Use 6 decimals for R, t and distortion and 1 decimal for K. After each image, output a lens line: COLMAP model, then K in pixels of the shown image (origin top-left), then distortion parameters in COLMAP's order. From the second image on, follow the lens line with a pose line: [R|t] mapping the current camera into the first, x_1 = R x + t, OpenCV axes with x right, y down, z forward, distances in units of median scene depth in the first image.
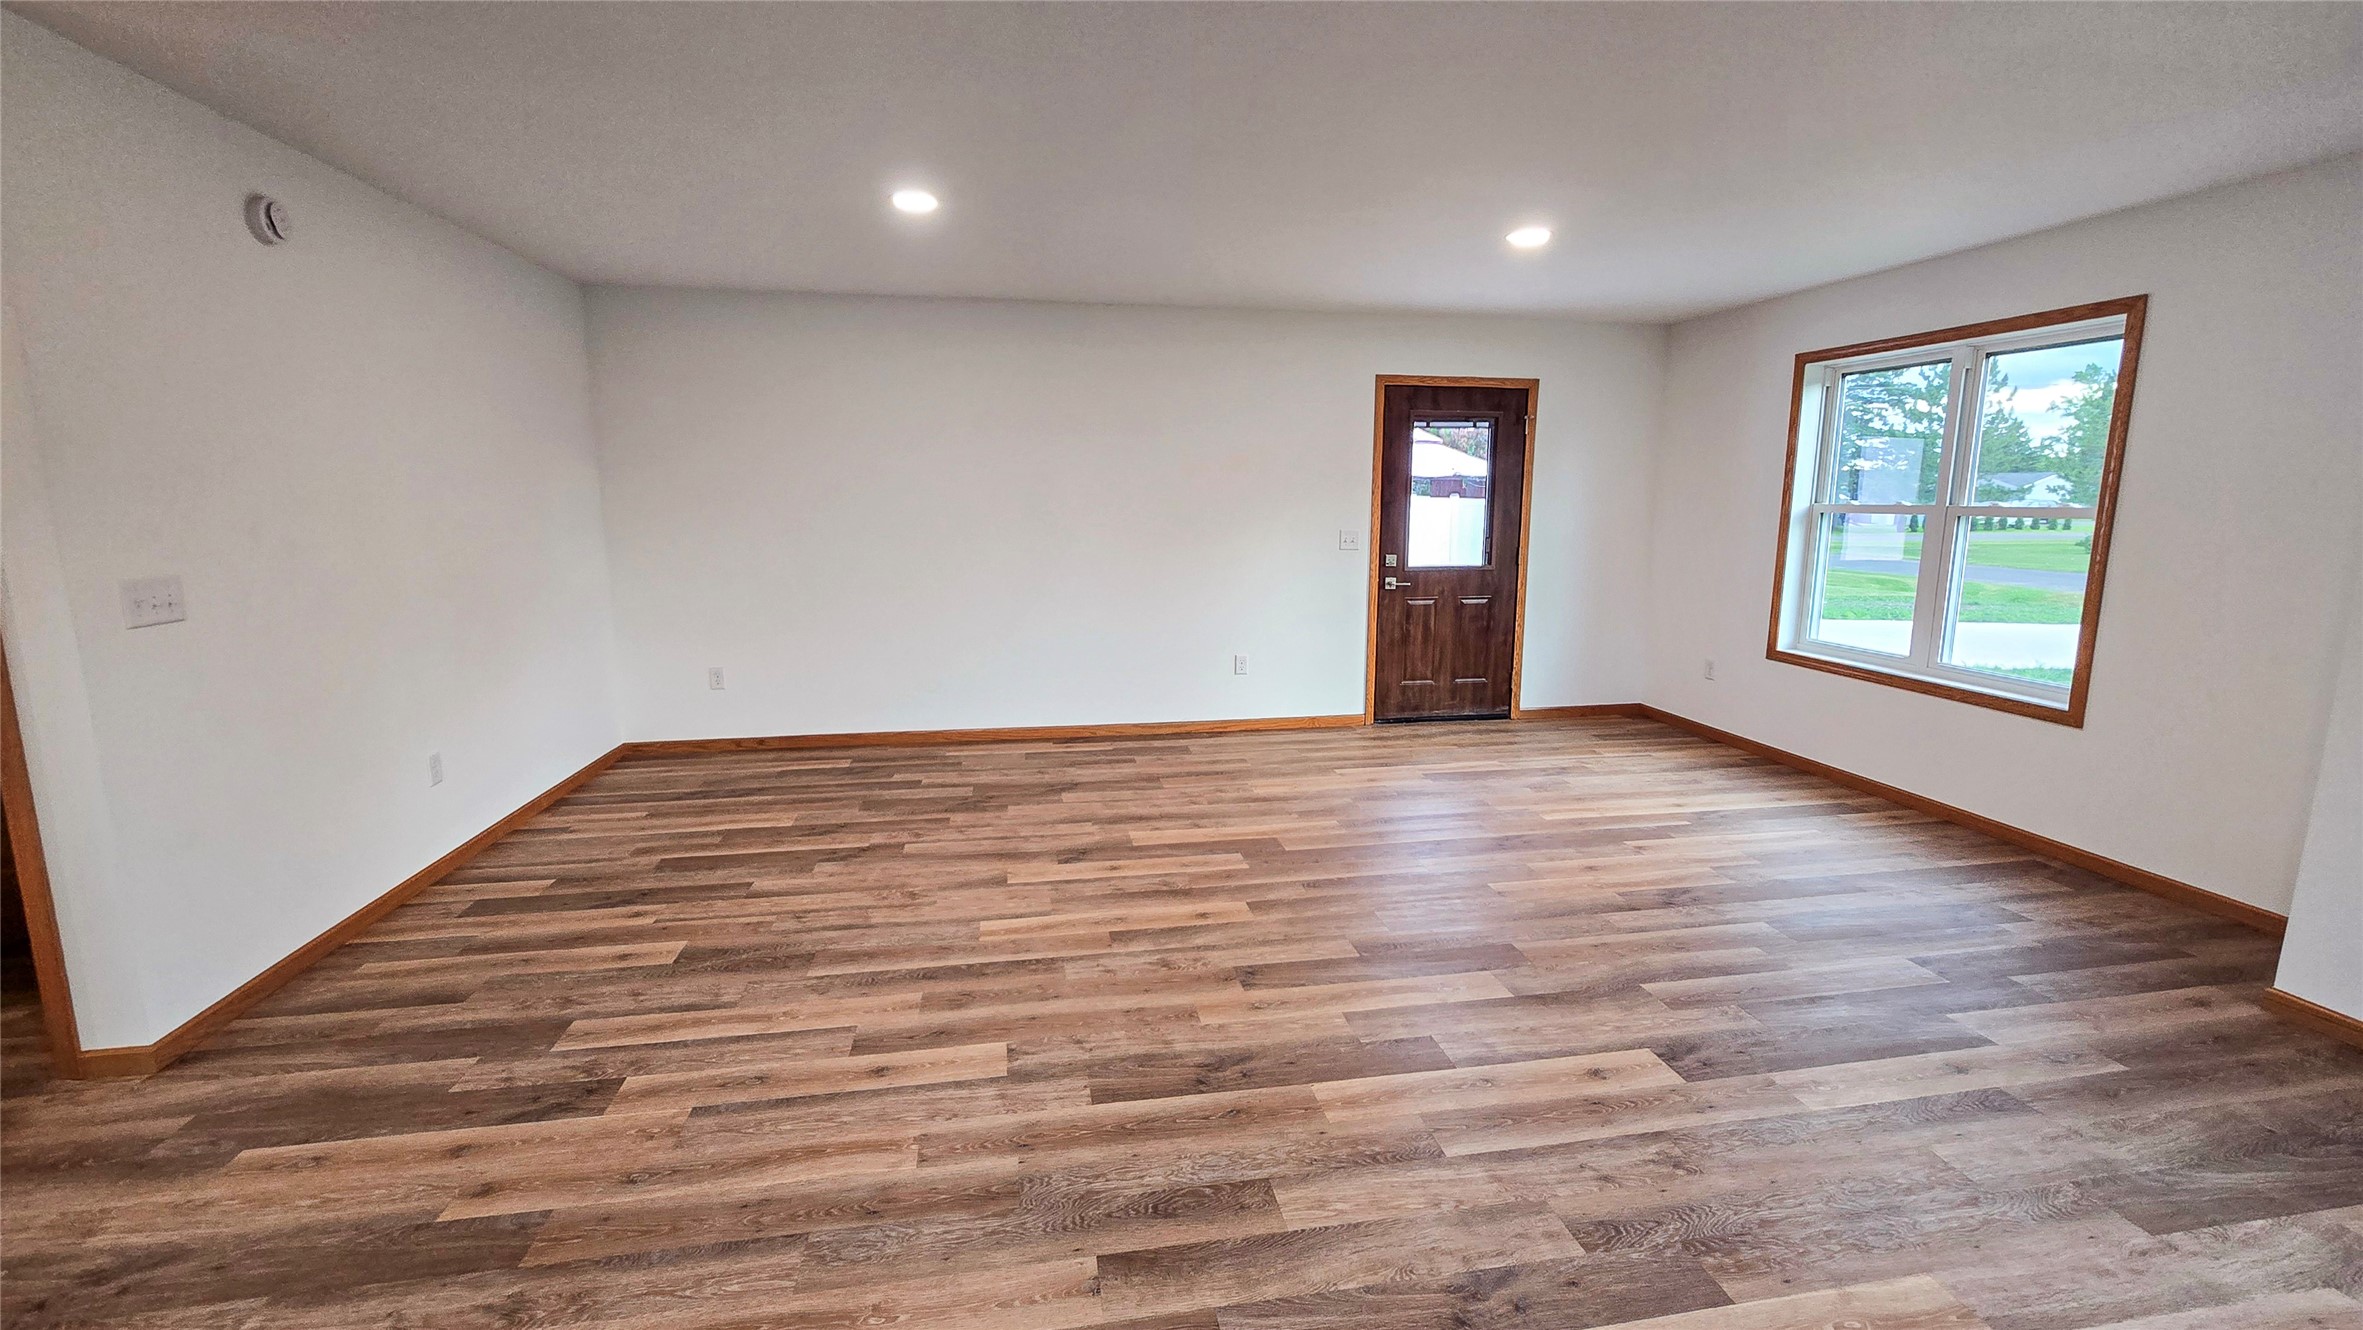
lens RADIAL K [[962.3, 0, 1234.0], [0, 962.3, 631.5], [0, 0, 1]] dist [-0.005166, 0.000960]
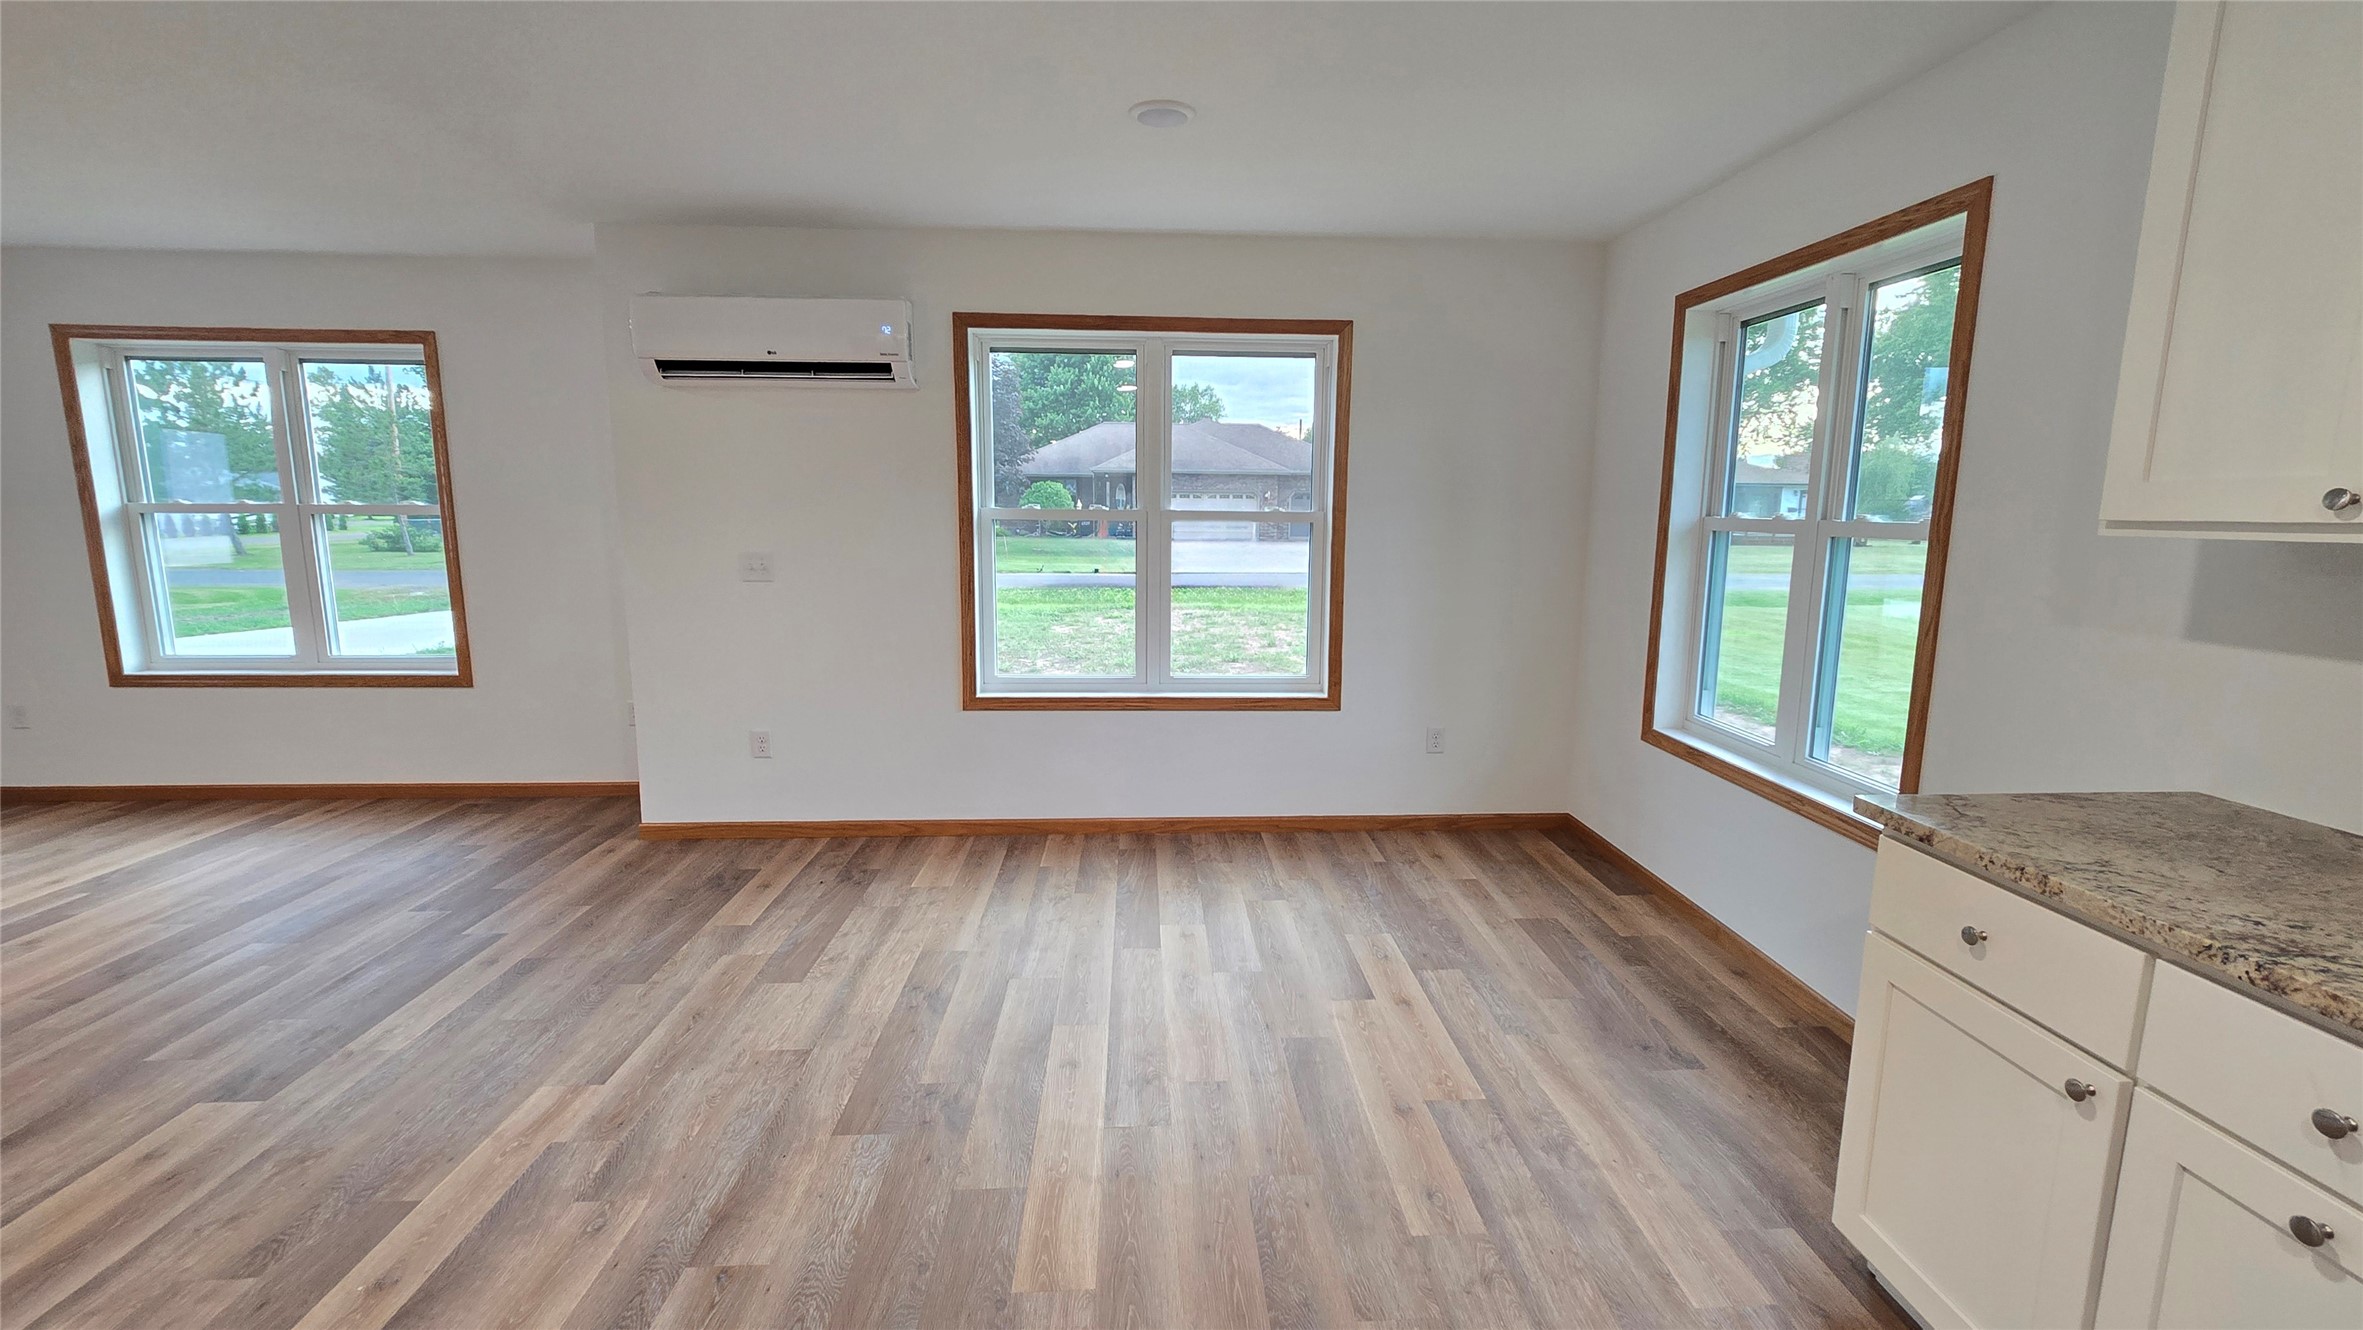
lens RADIAL K [[962.3, 0, 1184.5], [0, 962.3, 656.8], [0, 0, 1]] dist [-0.005166, 0.000960]
pose [[0.123875, -0.154695, 0.980166, -0.257318], [0.130529, 0.981731, 0.138445, 0.013914], [-0.983675, 0.110790, 0.141804, -0.089024]]
